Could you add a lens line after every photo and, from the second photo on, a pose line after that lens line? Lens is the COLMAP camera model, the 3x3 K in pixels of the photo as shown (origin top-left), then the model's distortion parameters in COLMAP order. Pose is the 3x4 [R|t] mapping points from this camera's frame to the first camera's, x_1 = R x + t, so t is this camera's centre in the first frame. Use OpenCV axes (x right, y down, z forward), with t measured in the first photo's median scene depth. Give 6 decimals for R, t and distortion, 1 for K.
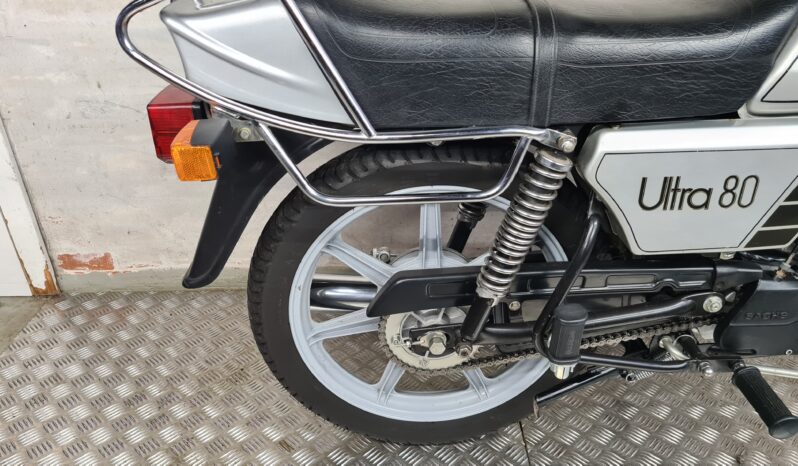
lens RADIAL K [[626.0, 0, 399.1], [0, 626.0, 229.5], [0, 0, 1]] dist [0.041198, -0.025148]
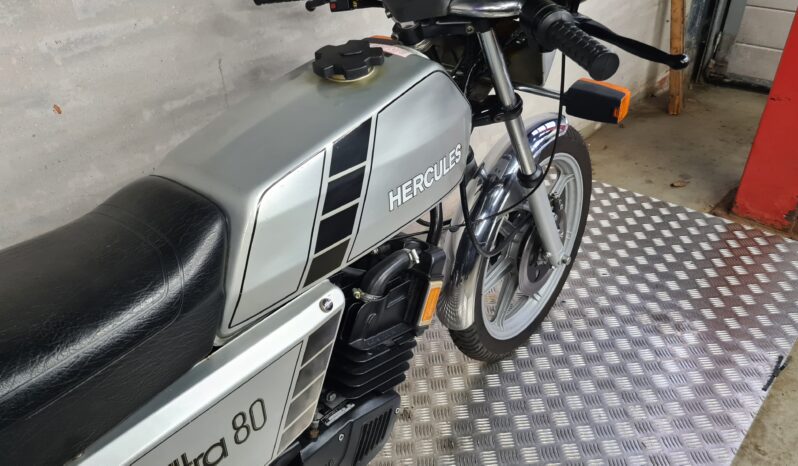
lens RADIAL K [[629.4, 0, 418.2], [0, 629.4, 234.3], [0, 0, 1]] dist [0.009719, -0.002754]
pose [[0.645323, -0.396131, 0.653176, 0.216632], [0.360388, 0.911782, 0.196913, -0.389752], [-0.673557, 0.108324, 0.731154, 0.164859]]
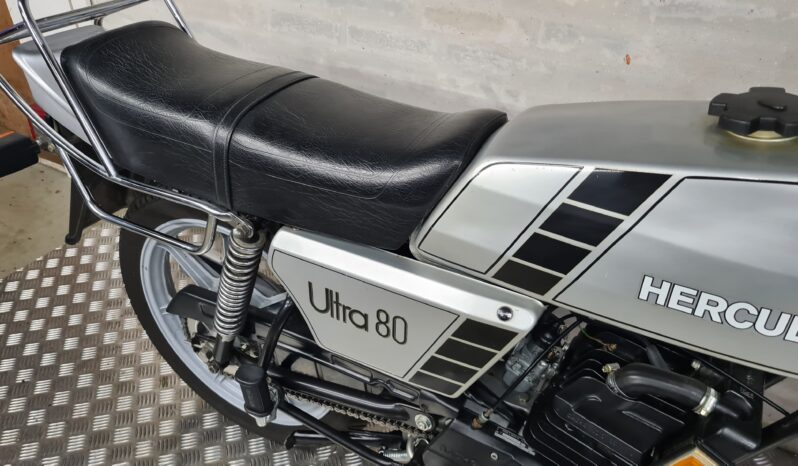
lens RADIAL K [[626.0, 0, 399.1], [0, 626.0, 229.5], [0, 0, 1]] dist [0.041198, -0.025148]
pose [[0.861868, 0.302156, -0.407290, 0.904640], [-0.264043, 0.953043, 0.148290, -0.355475], [0.432972, -0.020264, 0.901180, 0.122882]]
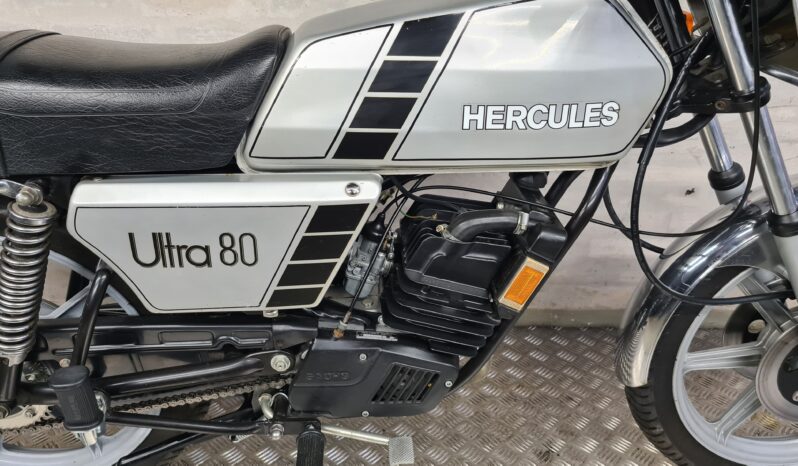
lens RADIAL K [[626.0, 0, 399.1], [0, 626.0, 229.5], [0, 0, 1]] dist [0.041198, -0.025148]
pose [[0.999389, 0.020098, 0.028594, 0.754401], [-0.018942, 0.999015, -0.040119, -0.056802], [-0.029372, 0.039553, 0.998786, 0.044754]]
